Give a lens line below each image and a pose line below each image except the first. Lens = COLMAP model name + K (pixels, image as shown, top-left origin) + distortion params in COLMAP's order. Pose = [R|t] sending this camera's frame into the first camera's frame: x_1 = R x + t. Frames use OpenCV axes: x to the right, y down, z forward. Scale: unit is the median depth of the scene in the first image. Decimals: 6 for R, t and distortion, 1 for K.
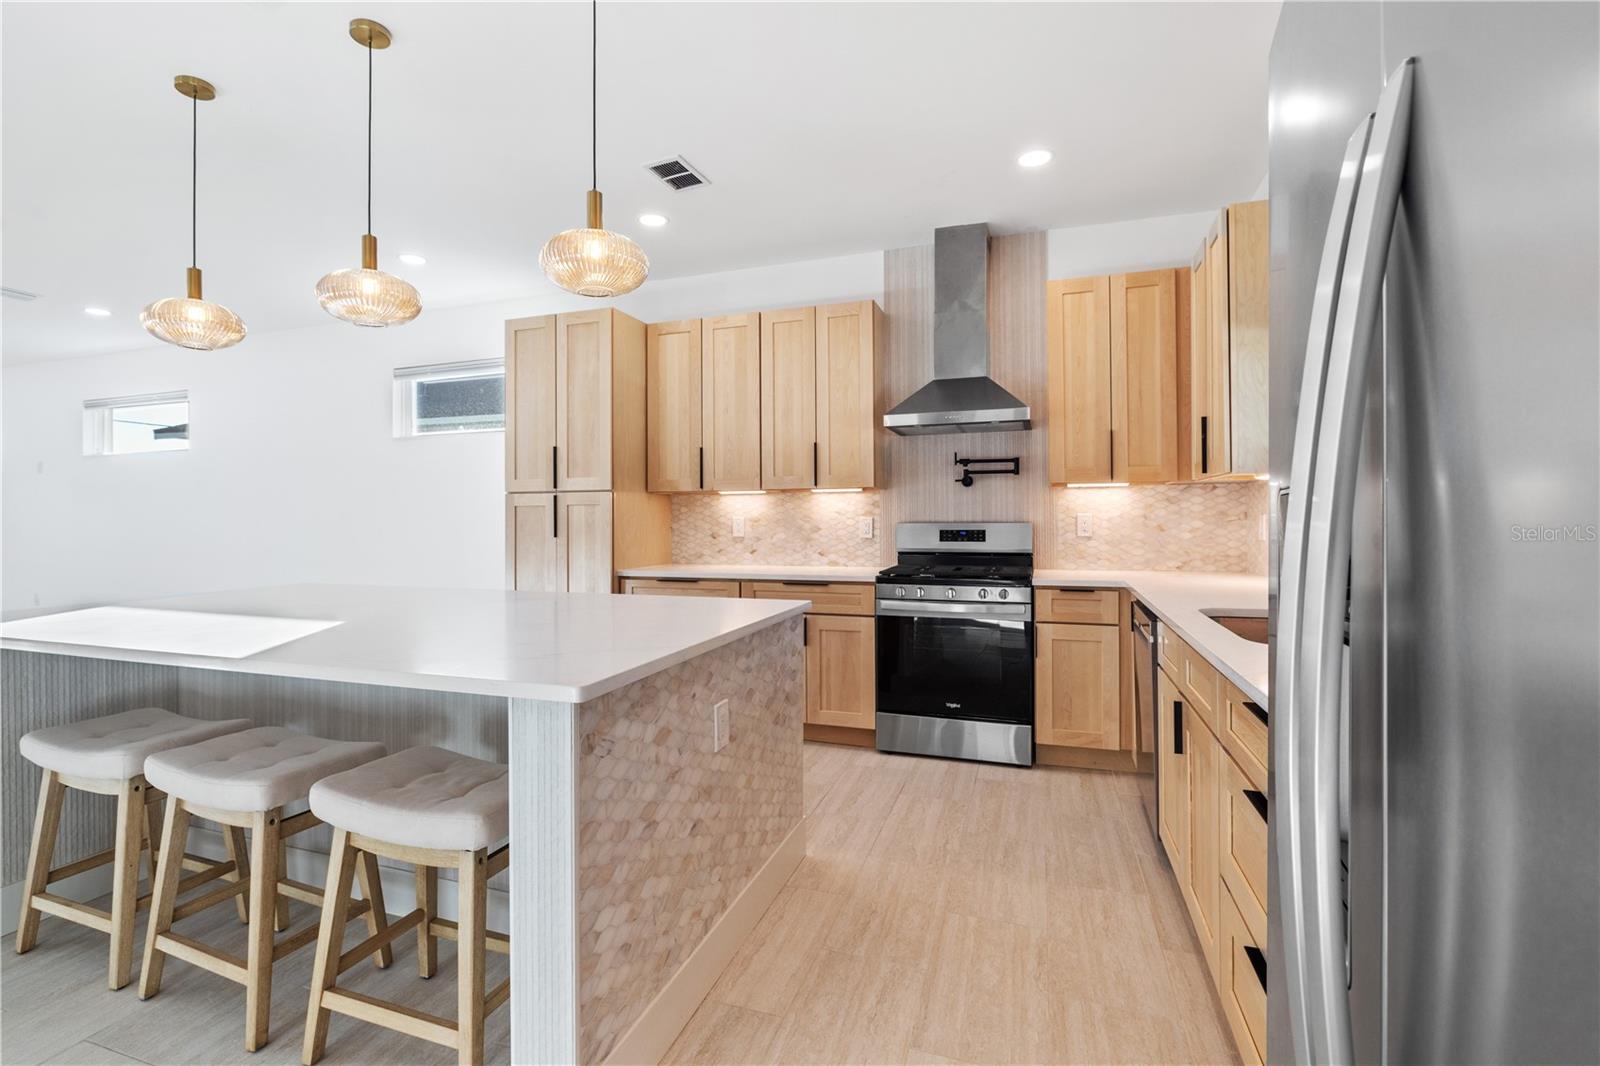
lens RADIAL K [[725.5, 0, 793.8], [0, 725.5, 514.8], [0, 0, 1]] dist [-0.013676, 0.002617]
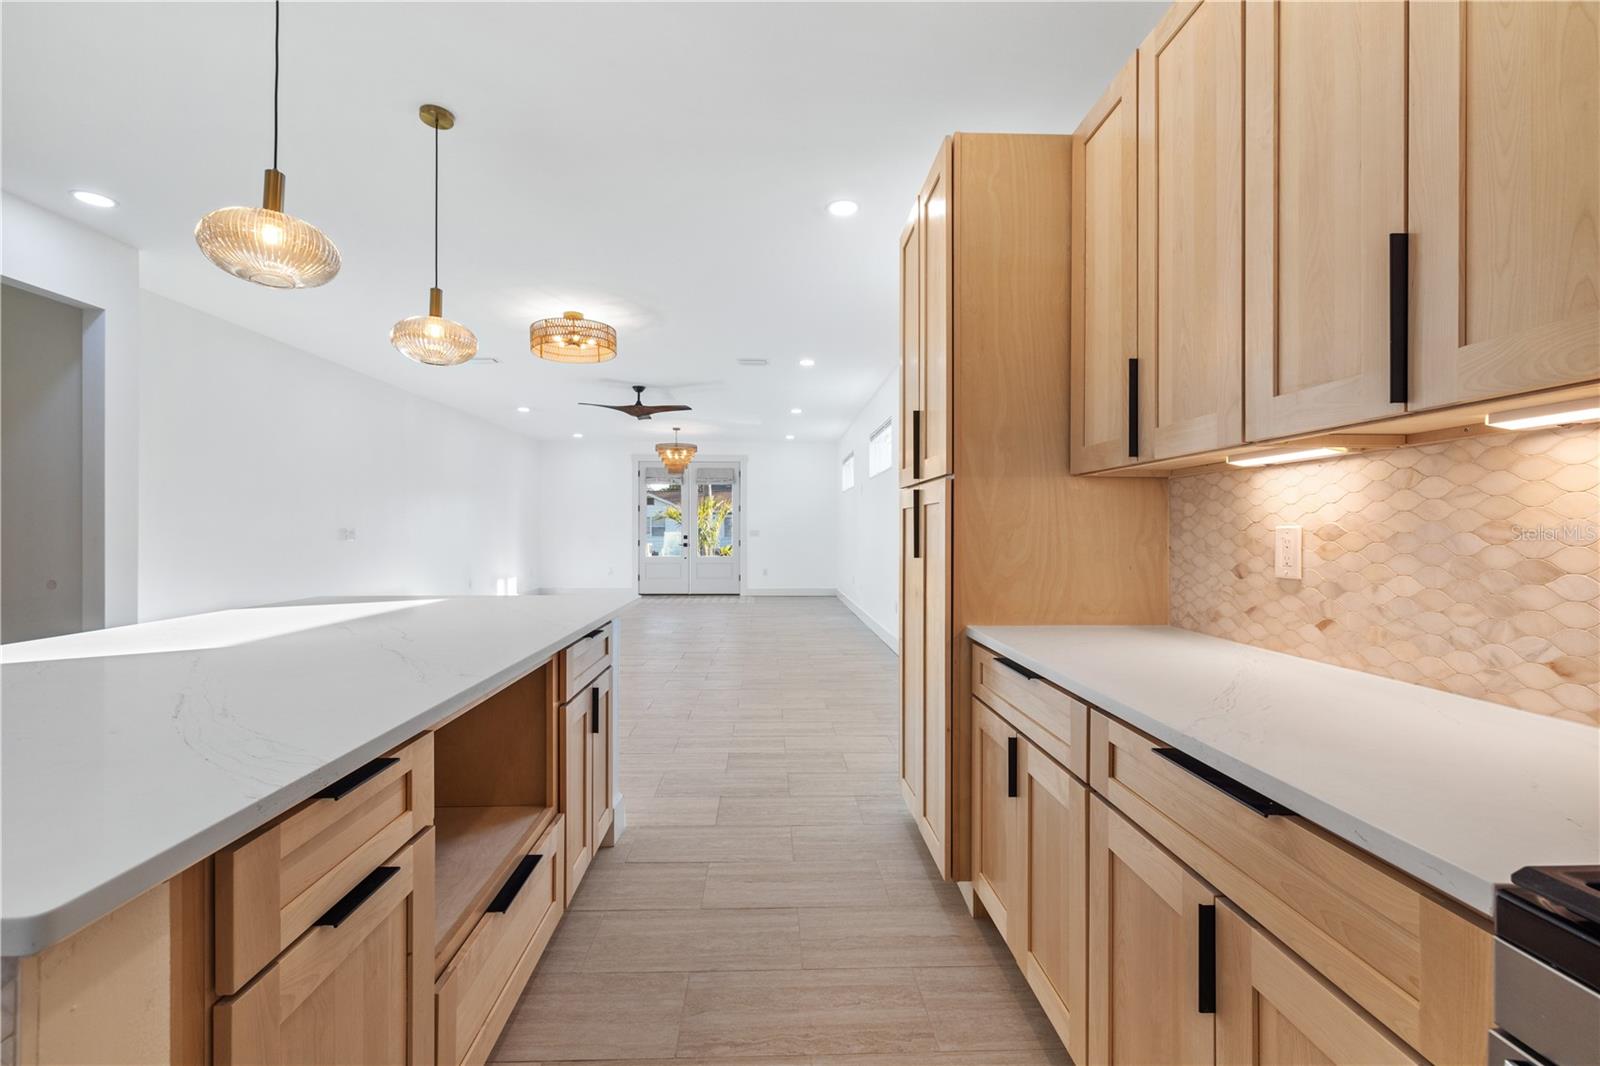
lens RADIAL K [[678.8, 0, 788.9], [0, 678.8, 526.1], [0, 0, 1]] dist [0.002665, -0.000645]
pose [[0.355196, 0.002174, -0.934789, 0.184794], [0.000730, 0.999996, 0.002603, 0.002778], [0.934792, -0.001607, 0.355193, 0.741468]]
